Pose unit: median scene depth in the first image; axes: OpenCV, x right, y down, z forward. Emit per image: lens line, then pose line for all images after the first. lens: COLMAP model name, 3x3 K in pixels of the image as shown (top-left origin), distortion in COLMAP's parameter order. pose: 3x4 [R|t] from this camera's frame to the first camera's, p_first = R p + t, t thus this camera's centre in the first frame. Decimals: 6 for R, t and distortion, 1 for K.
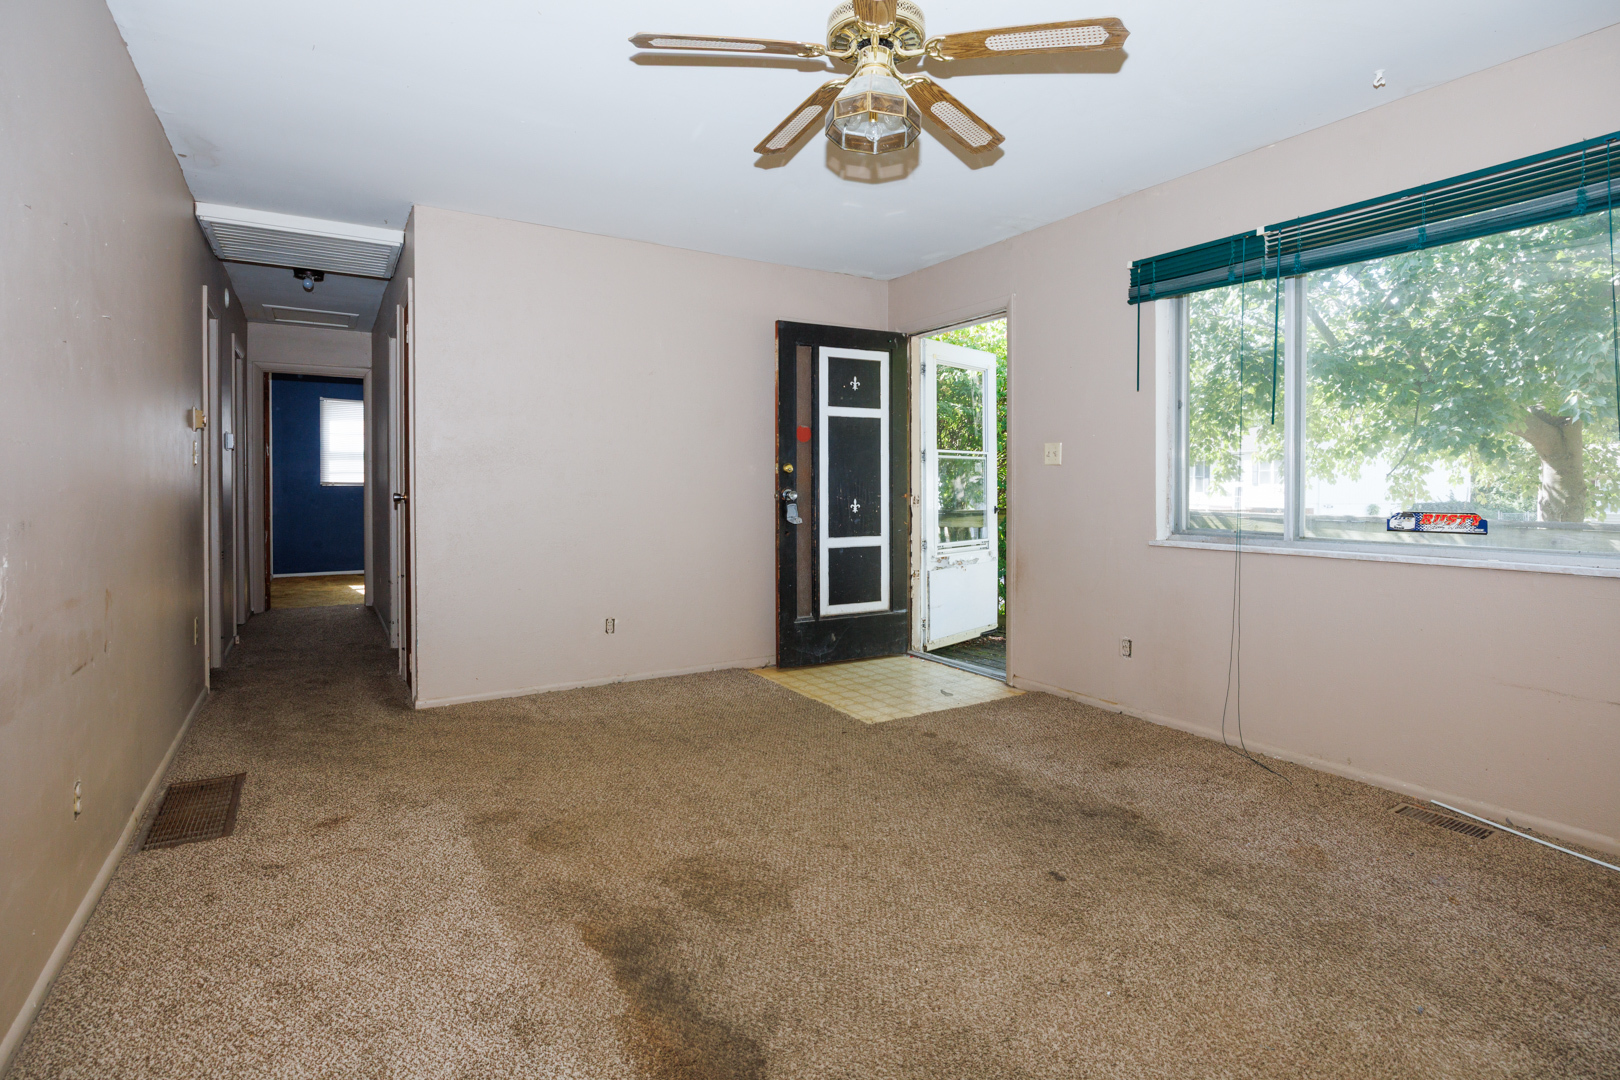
lens RADIAL K [[808.3, 0, 829.9], [0, 808.3, 500.5], [0, 0, 1]] dist [-0.014616, 0.001891]
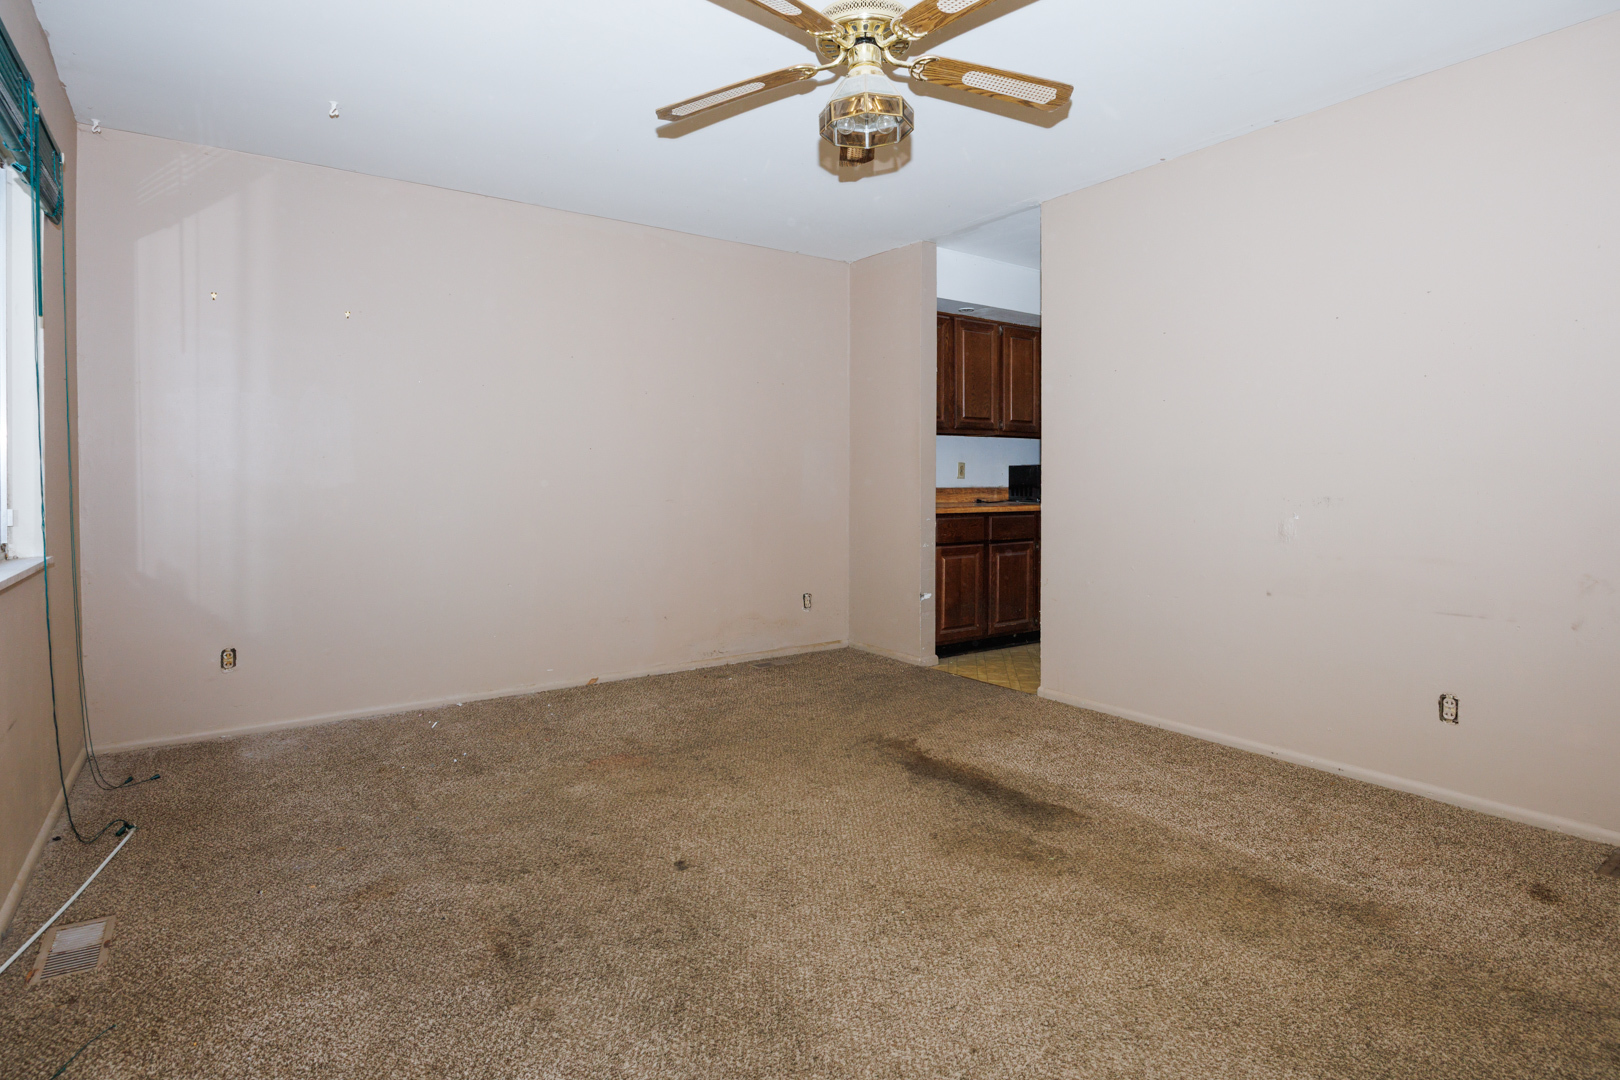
lens RADIAL K [[849.5, 0, 813.7], [0, 849.5, 492.5], [0, 0, 1]] dist [-0.009698, 0.000810]
pose [[-0.998906, 0.001331, -0.046744, 0.129325], [-0.000261, 0.999421, 0.034022, -0.026839], [0.046762, 0.033997, -0.998327, 1.596464]]
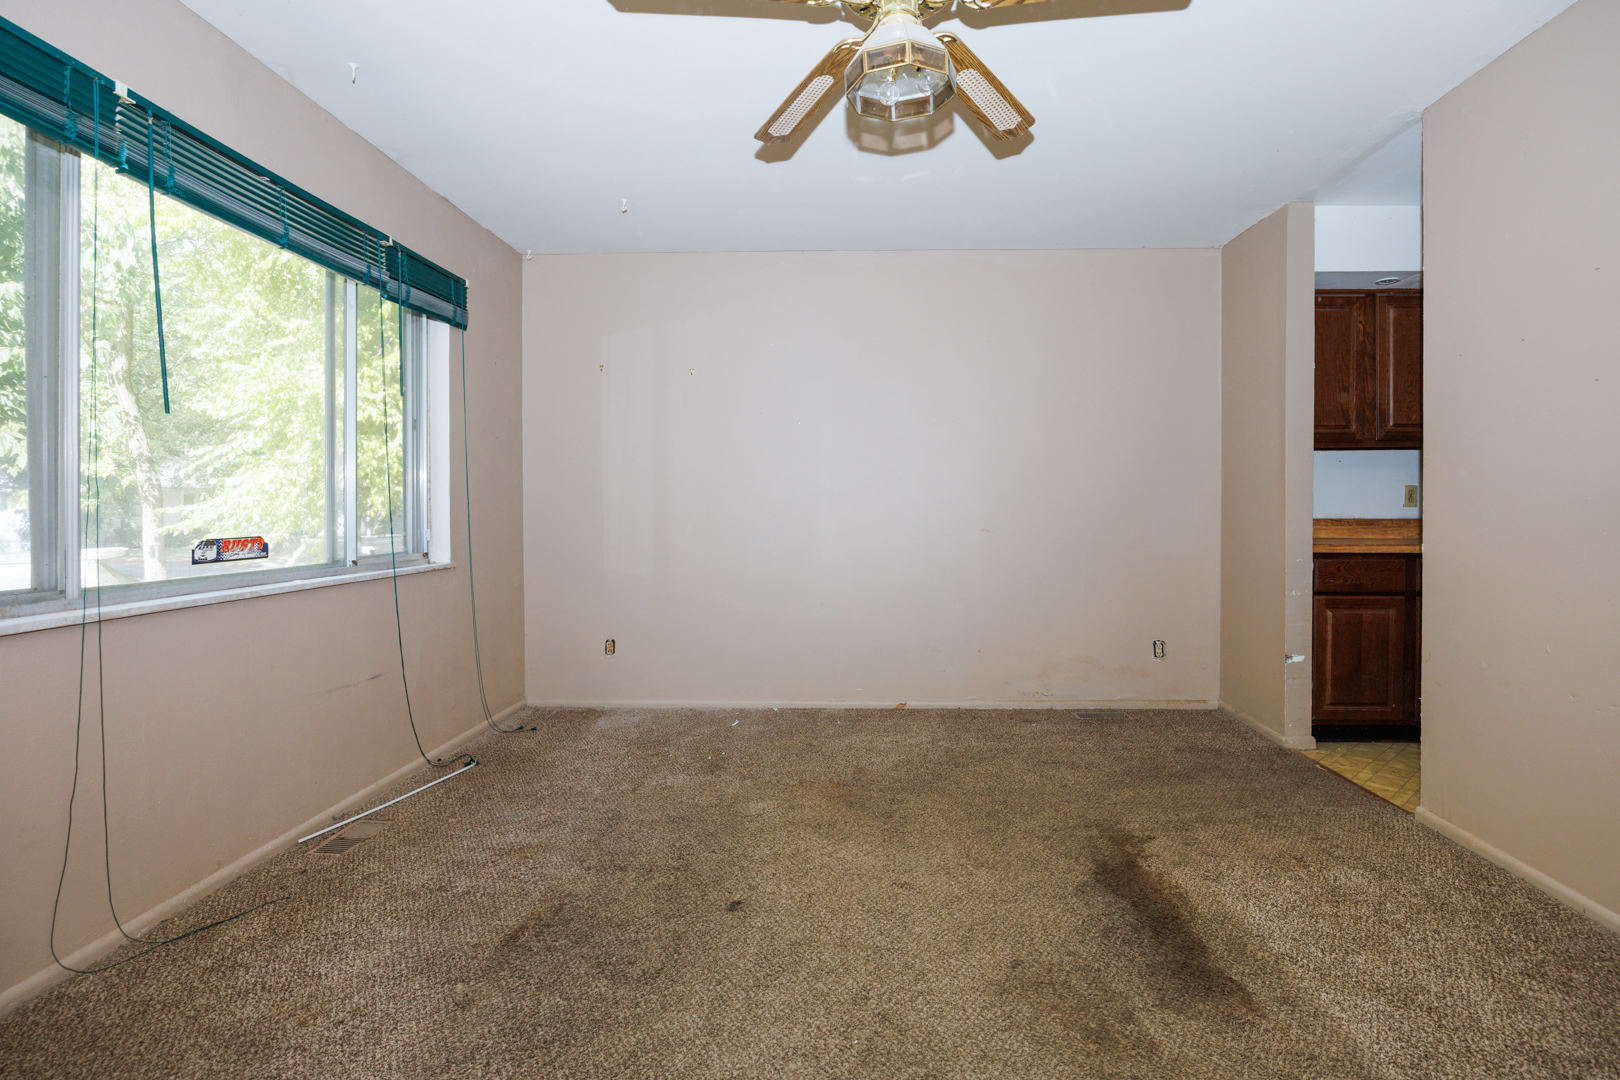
lens RADIAL K [[808.3, 0, 838.2], [0, 808.3, 517.3], [0, 0, 1]] dist [-0.014616, 0.001891]
pose [[-0.827295, -0.005514, 0.561740, -0.287012], [0.011760, 0.999563, 0.027132, -0.023374], [-0.561644, 0.029052, -0.826869, 1.343476]]
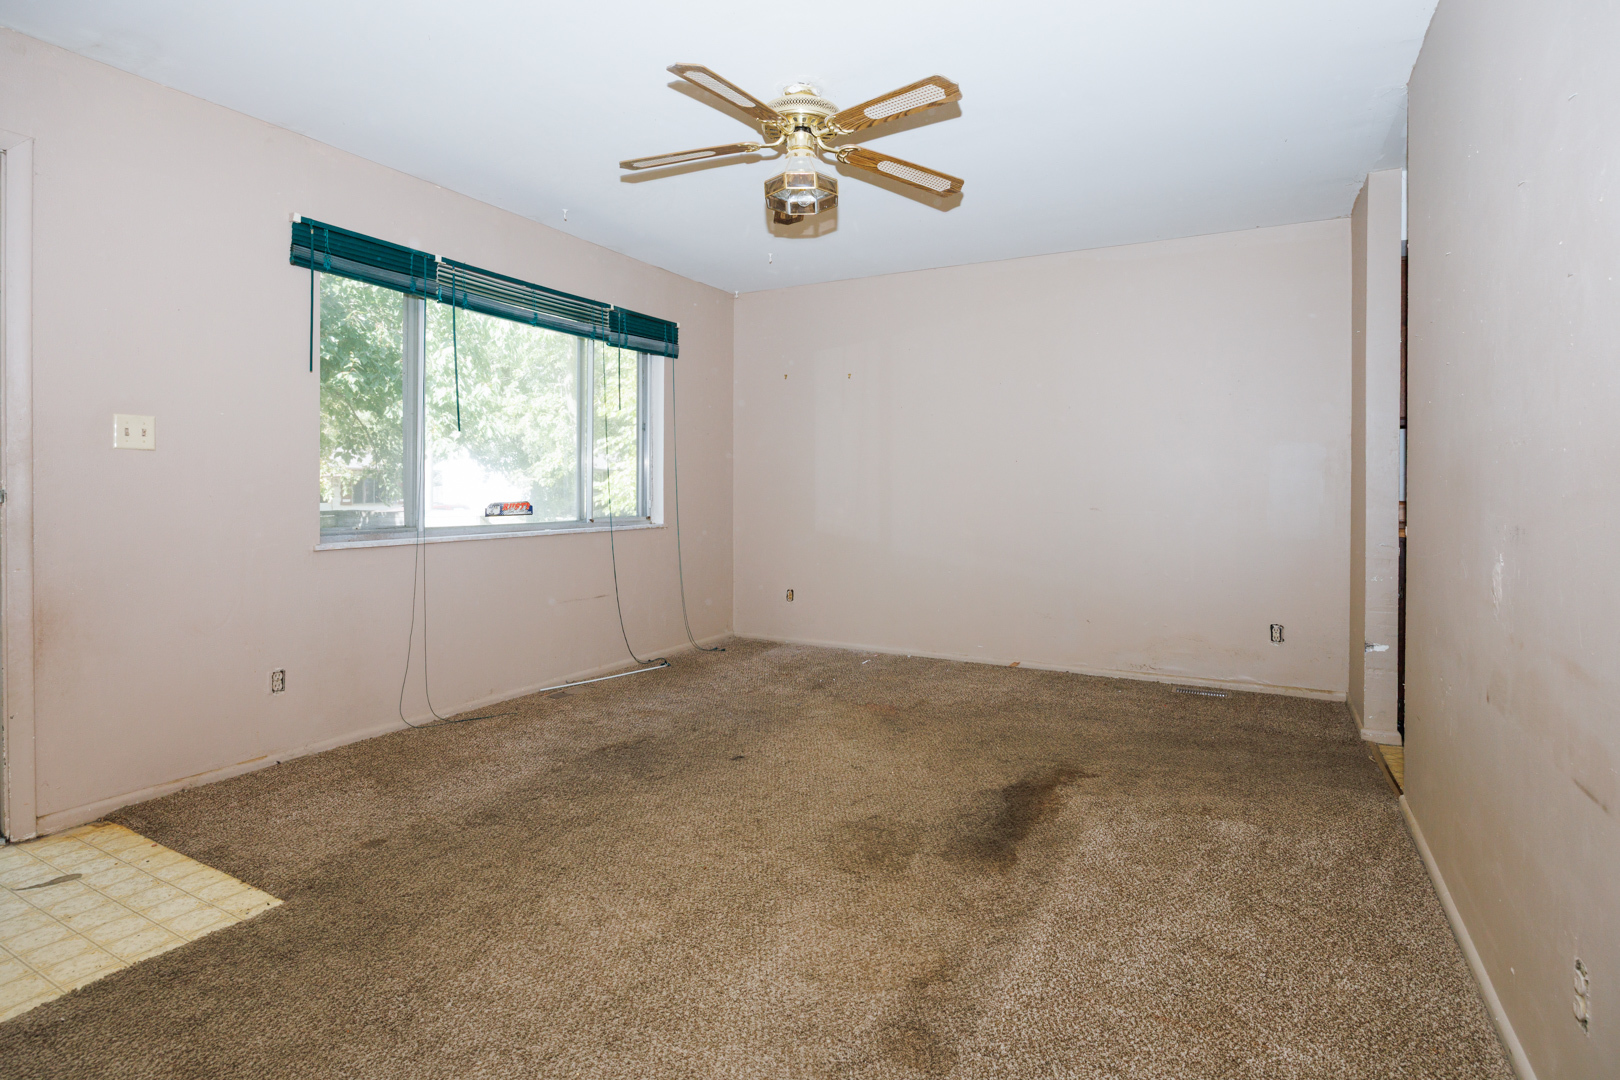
lens RADIAL K [[808.3, 0, 815.7], [0, 808.3, 495.6], [0, 0, 1]] dist [-0.014616, 0.001891]
pose [[-0.489045, -0.013141, 0.872159, -0.801939], [0.010218, 0.999732, 0.020793, -0.021603], [-0.872198, 0.019081, -0.488780, 1.223879]]
